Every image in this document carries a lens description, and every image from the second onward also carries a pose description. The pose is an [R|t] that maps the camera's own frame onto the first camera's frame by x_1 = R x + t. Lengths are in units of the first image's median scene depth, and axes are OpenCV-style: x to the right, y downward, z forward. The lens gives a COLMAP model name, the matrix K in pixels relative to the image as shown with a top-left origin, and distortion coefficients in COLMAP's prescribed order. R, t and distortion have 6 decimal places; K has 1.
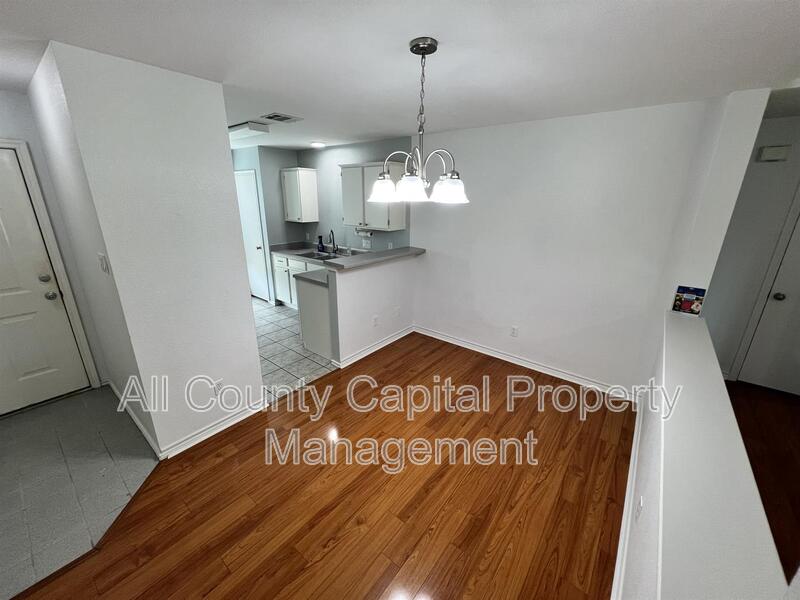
lens RADIAL K [[320.7, 0, 398.9], [0, 320.7, 298.6], [0, 0, 1]] dist [-0.002293, -0.000004]
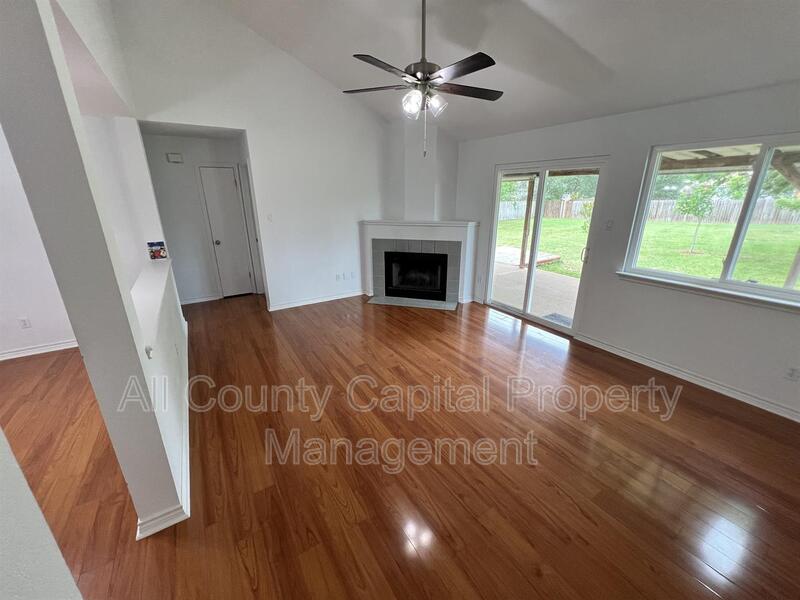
lens RADIAL K [[320.7, 0, 396.9], [0, 320.7, 298.3], [0, 0, 1]] dist [-0.002293, -0.000004]
pose [[0.326400, -0.309097, 0.893265, -0.171041], [0.296900, 0.930719, 0.213569, 0.234131], [-0.897392, 0.195502, 0.395558, -0.609141]]
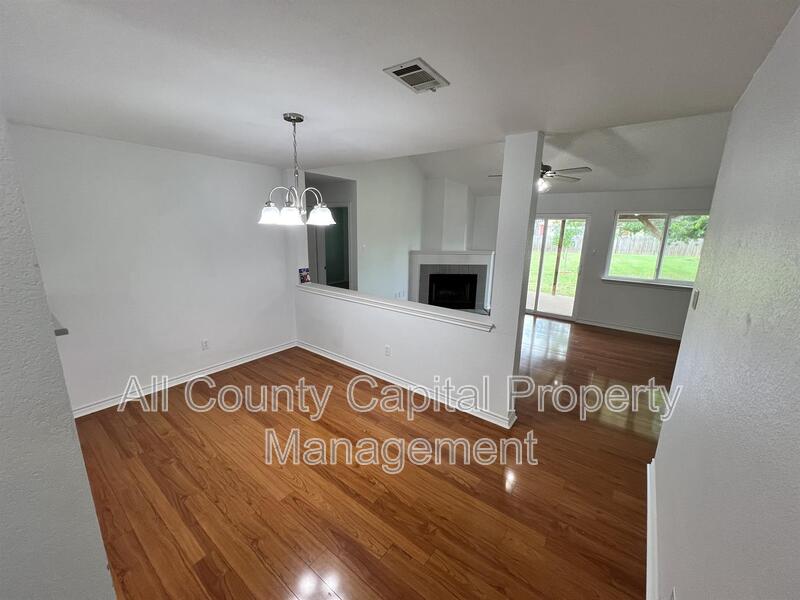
lens RADIAL K [[320.7, 0, 398.6], [0, 320.7, 298.4], [0, 0, 1]] dist [-0.002293, -0.000004]
pose [[-0.019269, -0.235048, 0.971793, -0.927194], [0.286817, 0.929821, 0.230583, -0.144556], [-0.957791, 0.283170, 0.049499, 0.432536]]
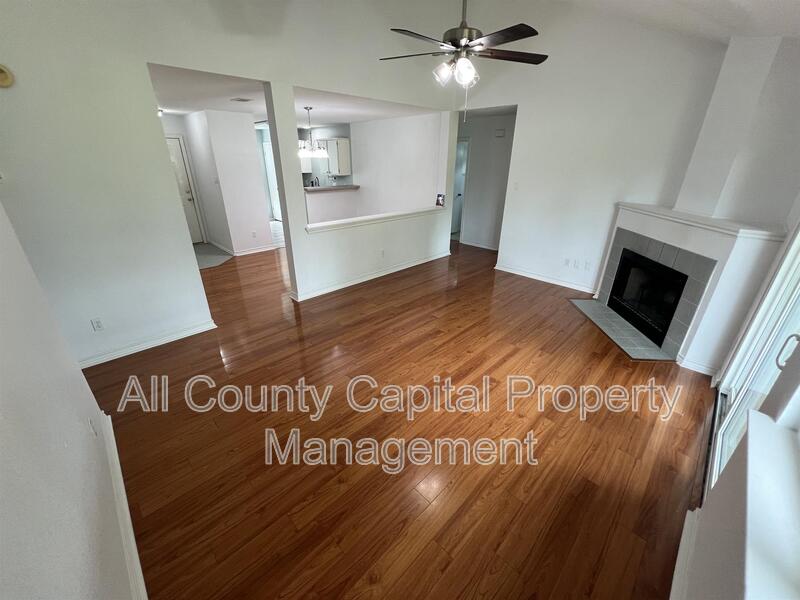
lens RADIAL K [[320.7, 0, 399.0], [0, 320.7, 300.4], [0, 0, 1]] dist [-0.002293, -0.000004]
pose [[0.992819, 0.041052, -0.112362, 0.904992], [-0.028824, 0.993693, 0.108367, 0.496101], [0.116102, -0.104350, 0.987741, -1.464908]]
